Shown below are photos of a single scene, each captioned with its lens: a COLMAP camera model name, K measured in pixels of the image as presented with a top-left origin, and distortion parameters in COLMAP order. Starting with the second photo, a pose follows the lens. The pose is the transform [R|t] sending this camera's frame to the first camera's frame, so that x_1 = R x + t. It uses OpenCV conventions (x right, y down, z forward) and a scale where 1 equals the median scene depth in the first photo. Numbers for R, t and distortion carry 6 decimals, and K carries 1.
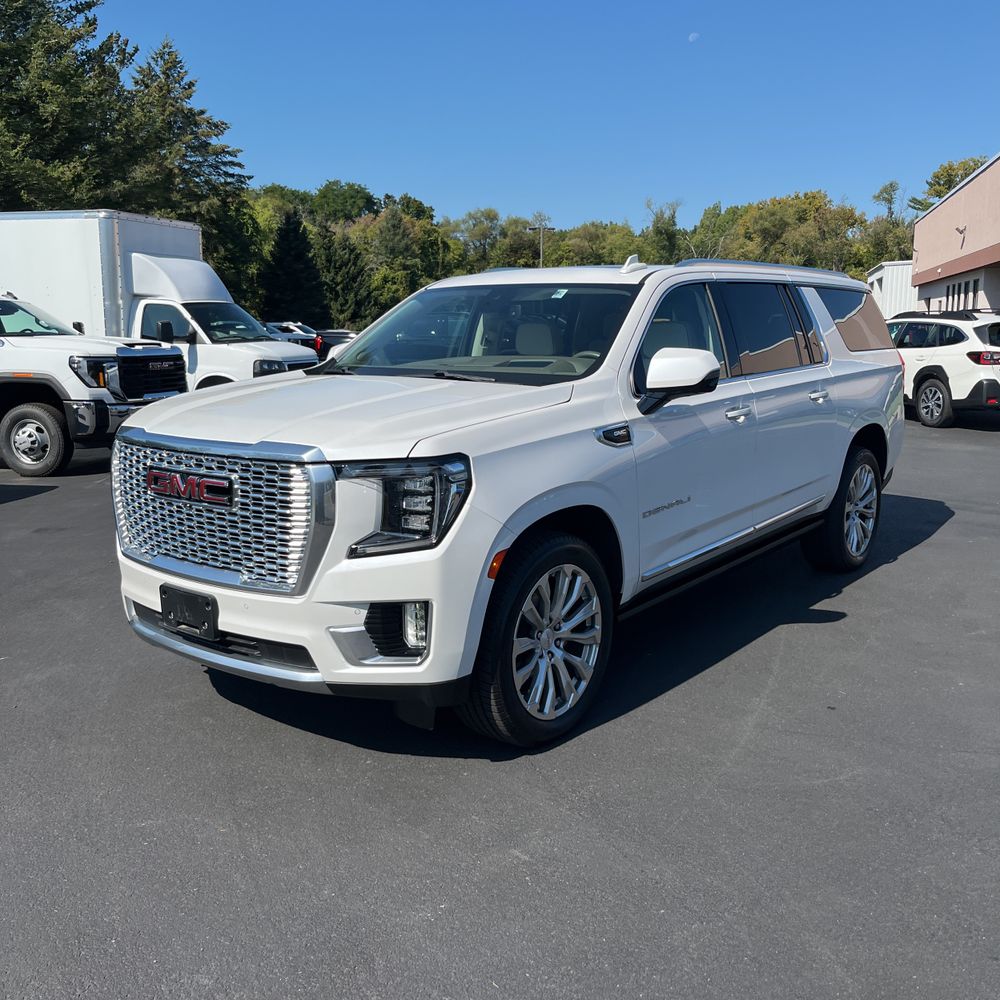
lens RADIAL K [[1023.5, 0, 500.0], [0, 1023.5, 500.0], [0, 0, 1]] dist [0.029112, -0.000470]
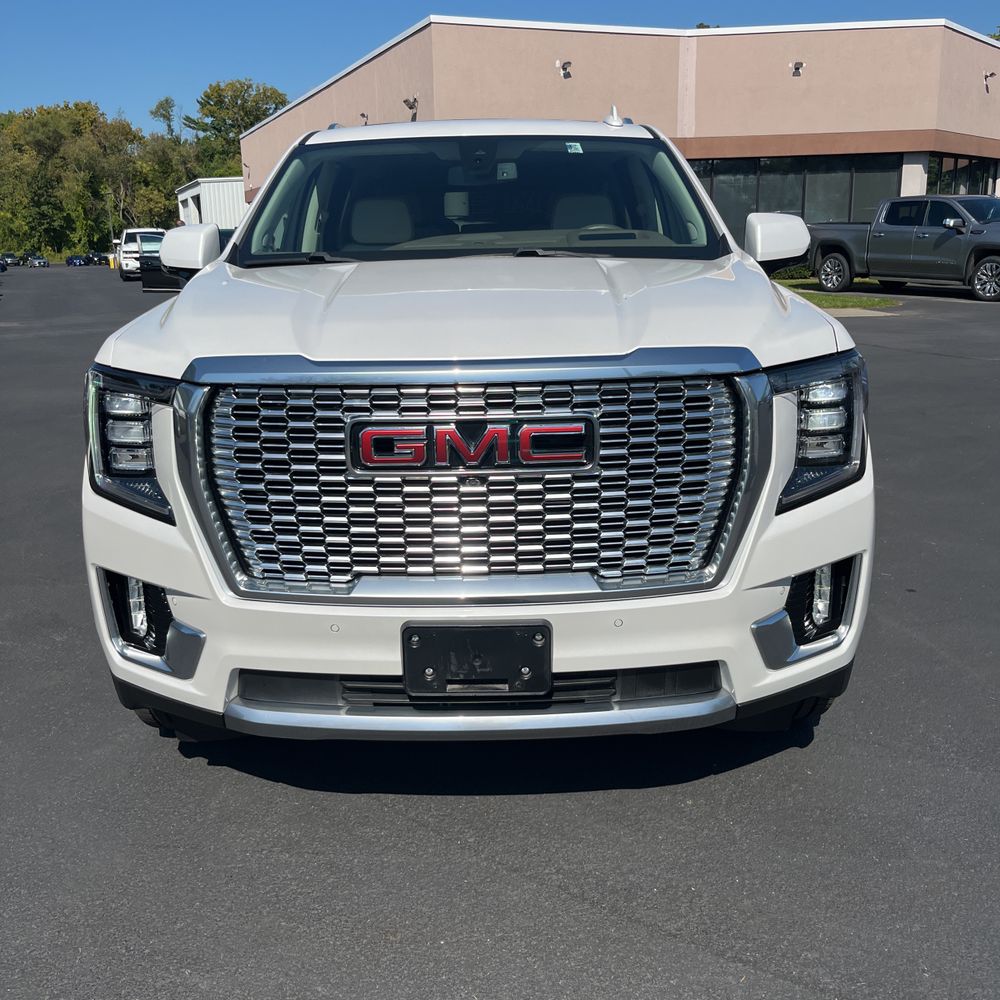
lens RADIAL K [[1023.5, 0, 500.0], [0, 1023.5, 500.0], [0, 0, 1]] dist [0.029112, -0.000470]
pose [[0.797576, -0.166754, 0.579712, -0.653441], [0.123713, 0.985821, 0.113366, -0.047692], [-0.590396, -0.018700, 0.806897, 0.554188]]
